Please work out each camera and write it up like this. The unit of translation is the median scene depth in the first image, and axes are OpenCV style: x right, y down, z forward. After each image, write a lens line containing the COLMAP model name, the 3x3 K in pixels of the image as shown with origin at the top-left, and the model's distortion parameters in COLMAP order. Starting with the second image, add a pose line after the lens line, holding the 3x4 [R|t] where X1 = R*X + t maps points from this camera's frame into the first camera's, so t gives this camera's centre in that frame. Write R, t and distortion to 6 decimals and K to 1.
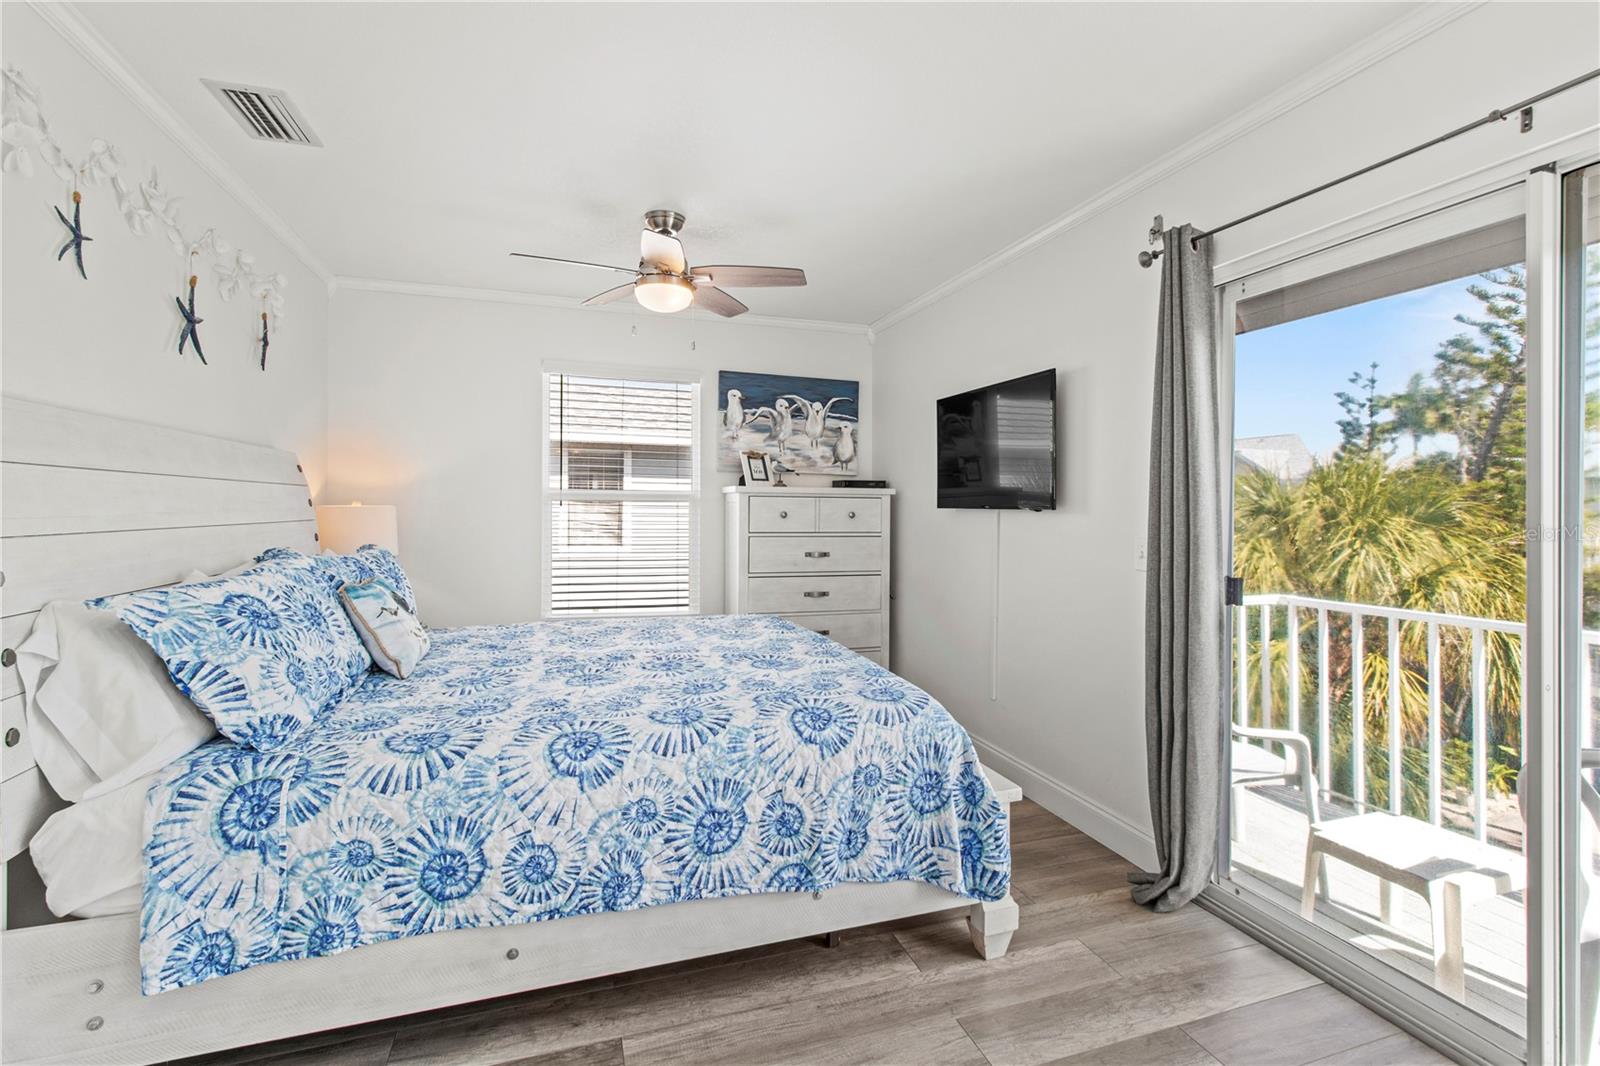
lens RADIAL K [[754.2, 0, 806.0], [0, 754.2, 511.3], [0, 0, 1]] dist [0.000707, 0.000786]
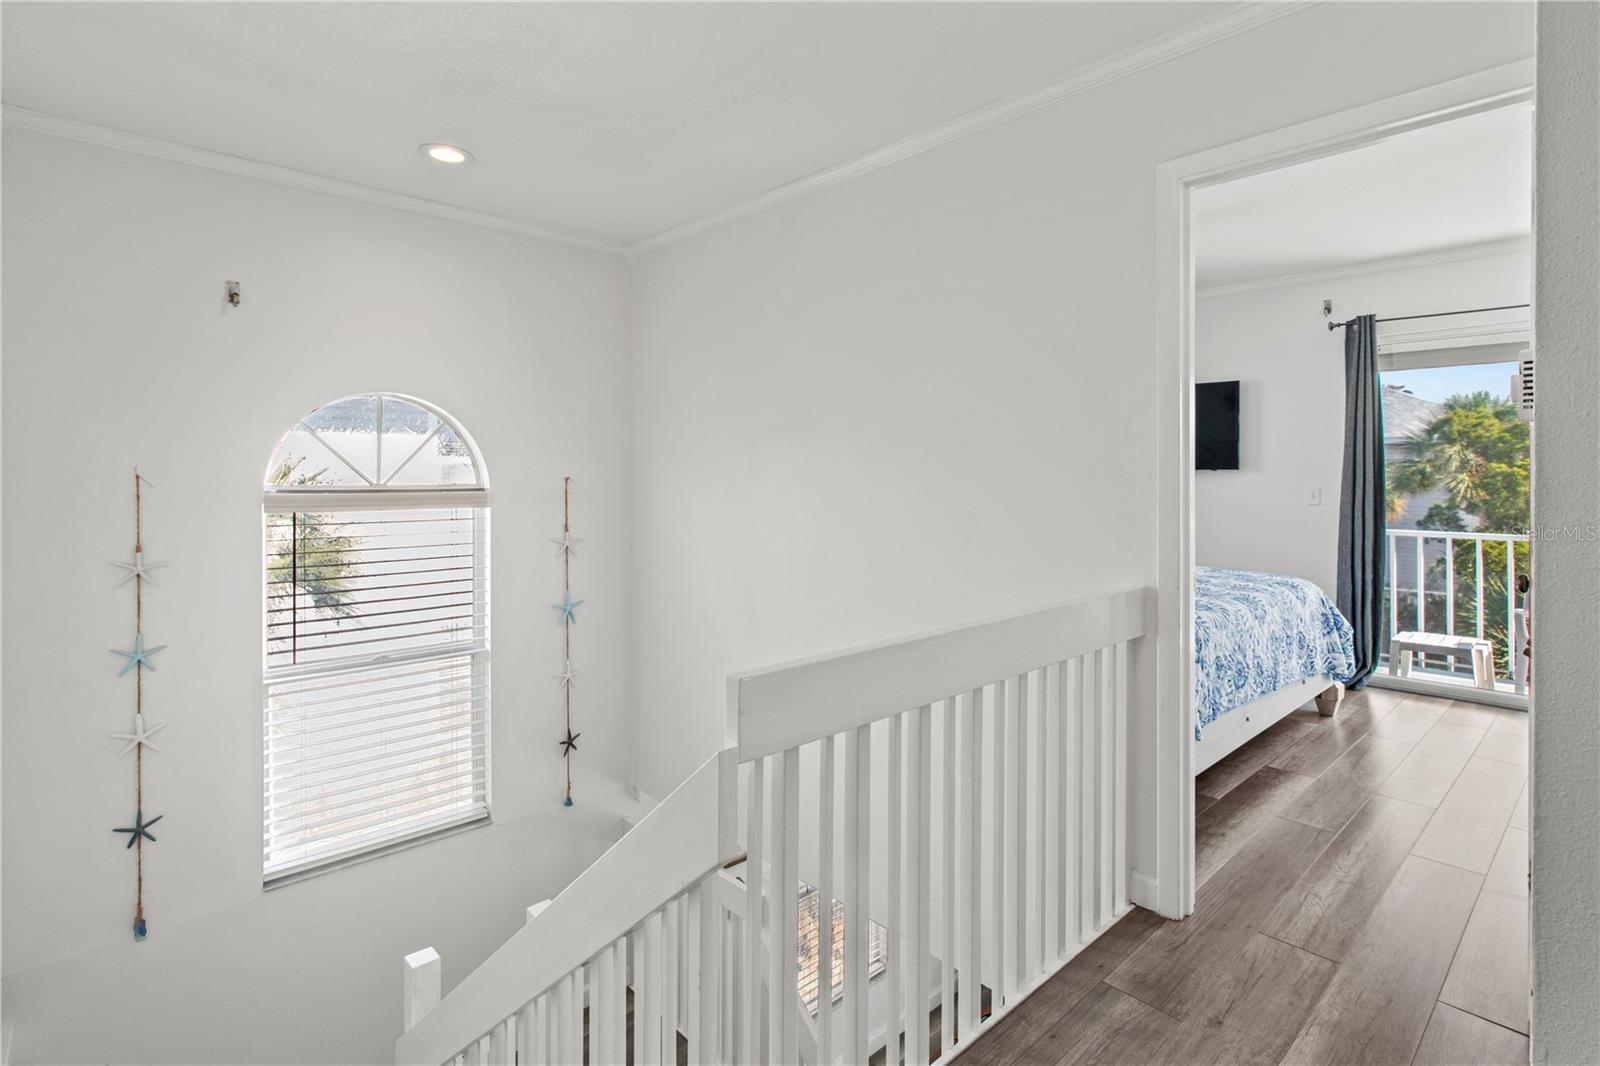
lens RADIAL K [[754.2, 0, 834.7], [0, 754.2, 473.5], [0, 0, 1]] dist [0.000707, 0.000786]
pose [[0.916709, -0.002534, 0.399547, -1.787446], [0.000938, 0.999991, 0.004189, -0.001300], [-0.399554, -0.003465, 0.916703, -0.217122]]
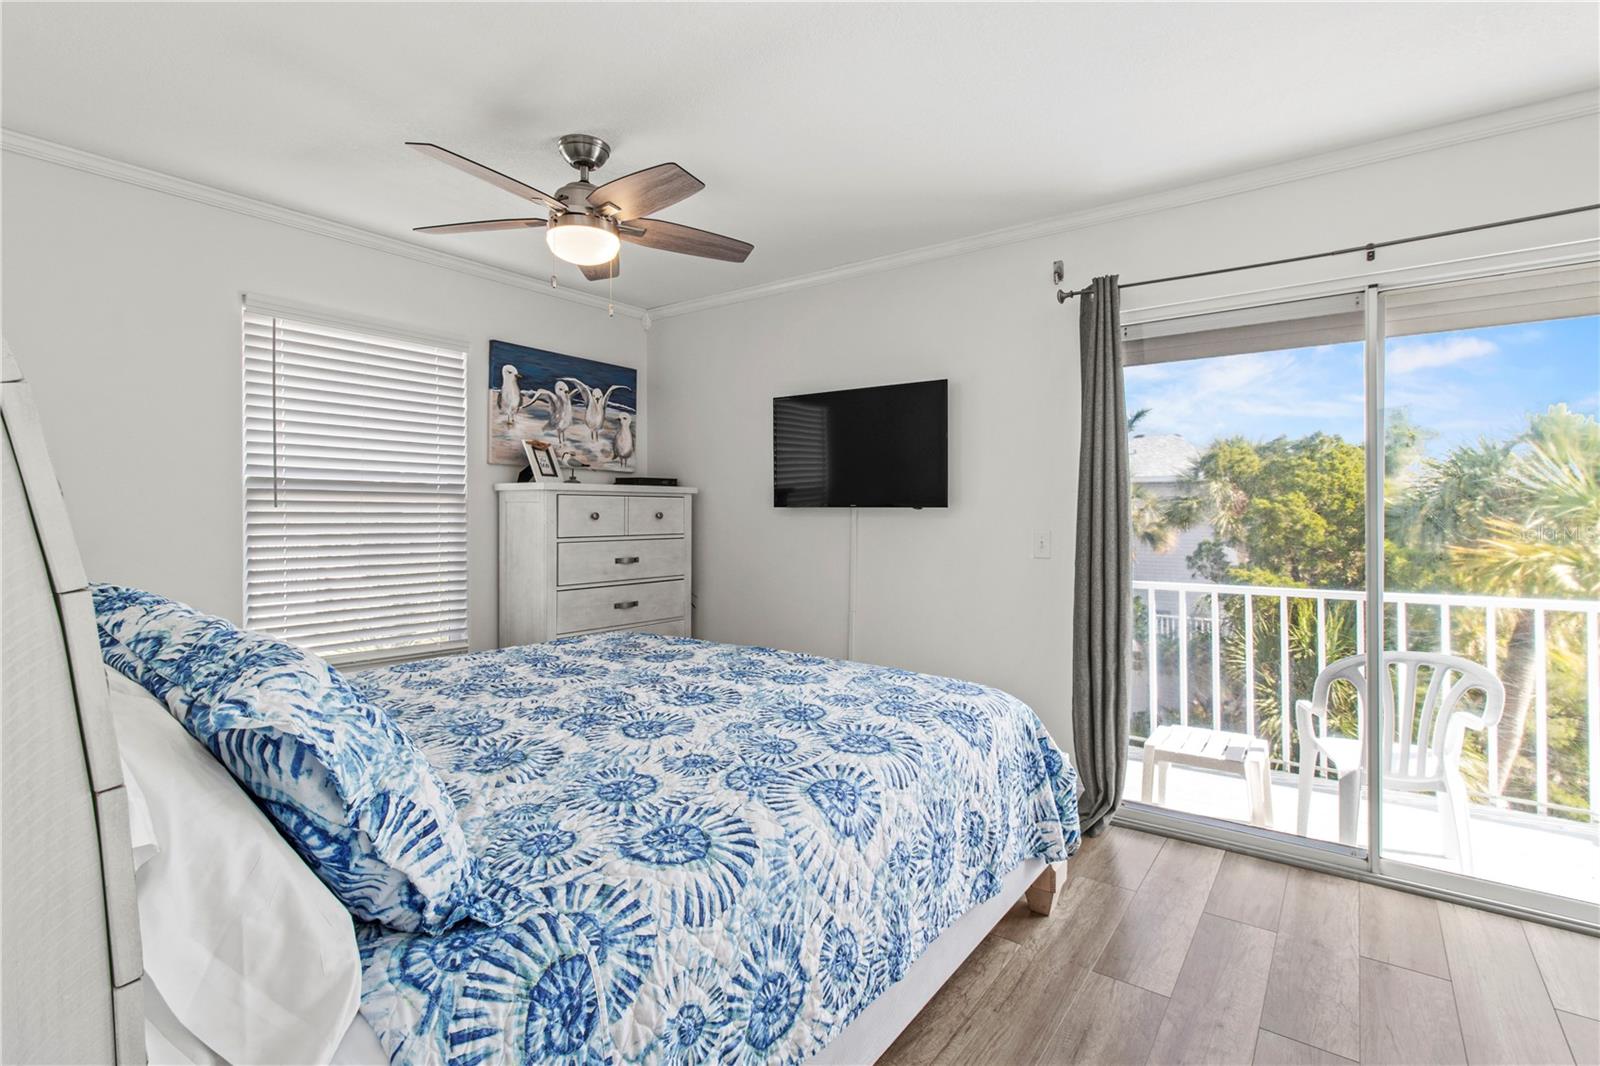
lens RADIAL K [[754.2, 0, 824.4], [0, 754.2, 516.2], [0, 0, 1]] dist [0.000707, 0.000786]
pose [[0.815267, -0.012201, 0.578957, -0.734813], [0.009234, 0.999925, 0.008070, 0.000475], [-0.579012, -0.001233, 0.815318, 0.327119]]
